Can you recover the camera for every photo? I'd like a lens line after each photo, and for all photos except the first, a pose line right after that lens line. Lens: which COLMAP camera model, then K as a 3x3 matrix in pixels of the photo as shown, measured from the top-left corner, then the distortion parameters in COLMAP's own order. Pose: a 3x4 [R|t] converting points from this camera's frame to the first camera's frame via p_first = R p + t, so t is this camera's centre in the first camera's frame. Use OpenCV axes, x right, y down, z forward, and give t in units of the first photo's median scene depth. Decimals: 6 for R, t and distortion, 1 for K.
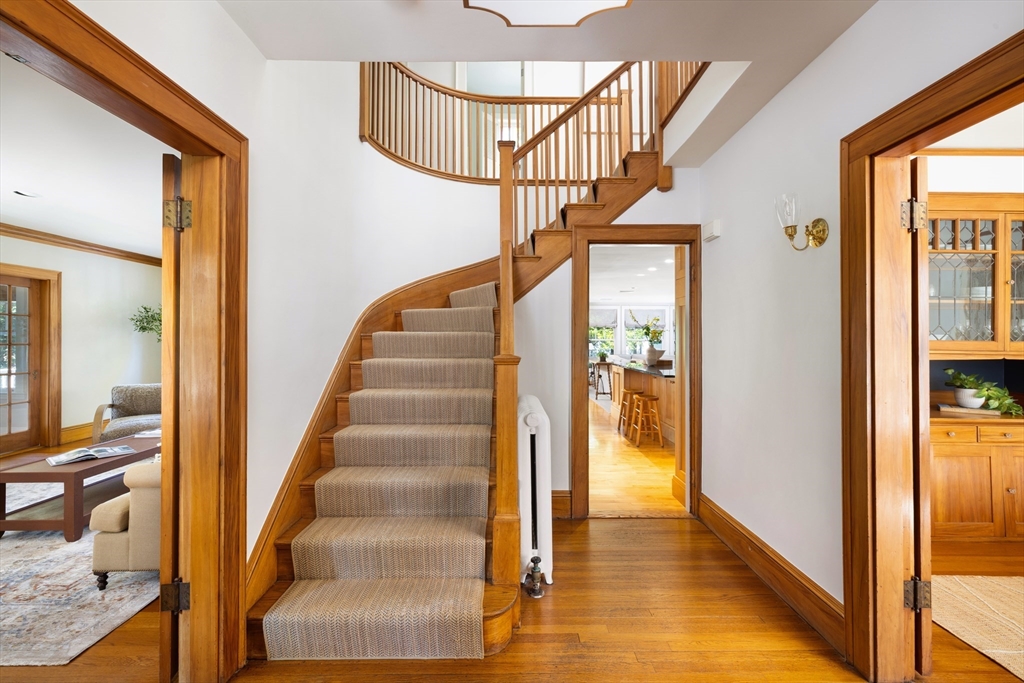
lens RADIAL K [[437.8, 0, 512.3], [0, 437.8, 338.9], [0, 0, 1]] dist [0.002413, 0.000485]
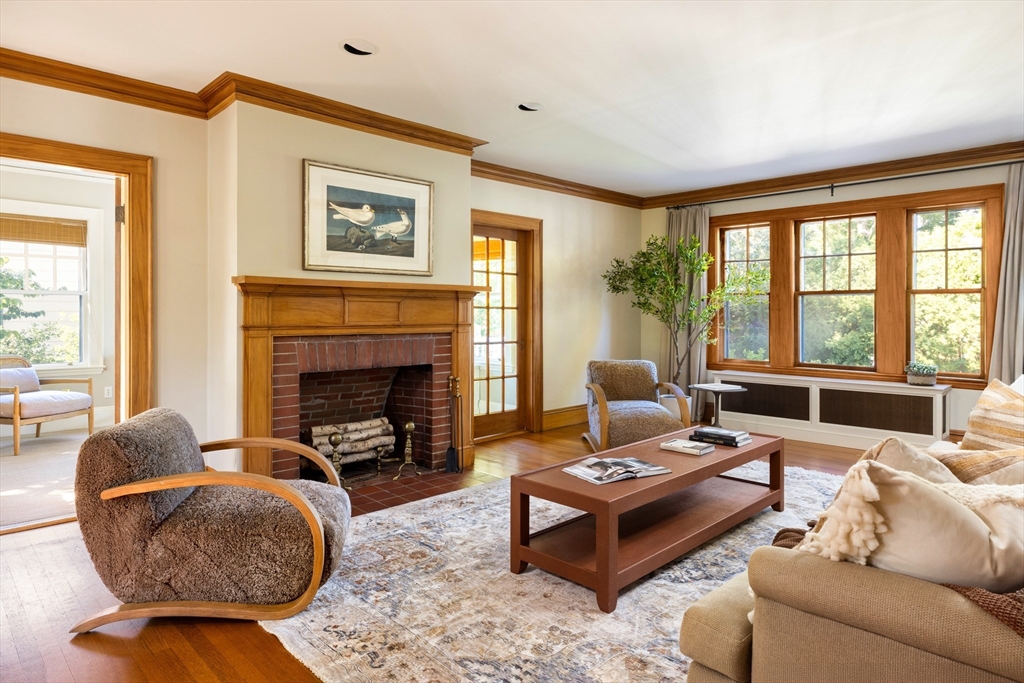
lens RADIAL K [[608.5, 0, 505.9], [0, 608.5, 313.0], [0, 0, 1]] dist [-0.002632, -0.000243]
pose [[0.699782, 0.004669, -0.714341, -0.272893], [-0.003033, 0.999989, 0.003565, 0.018167], [0.714350, -0.000328, 0.699789, 0.163622]]
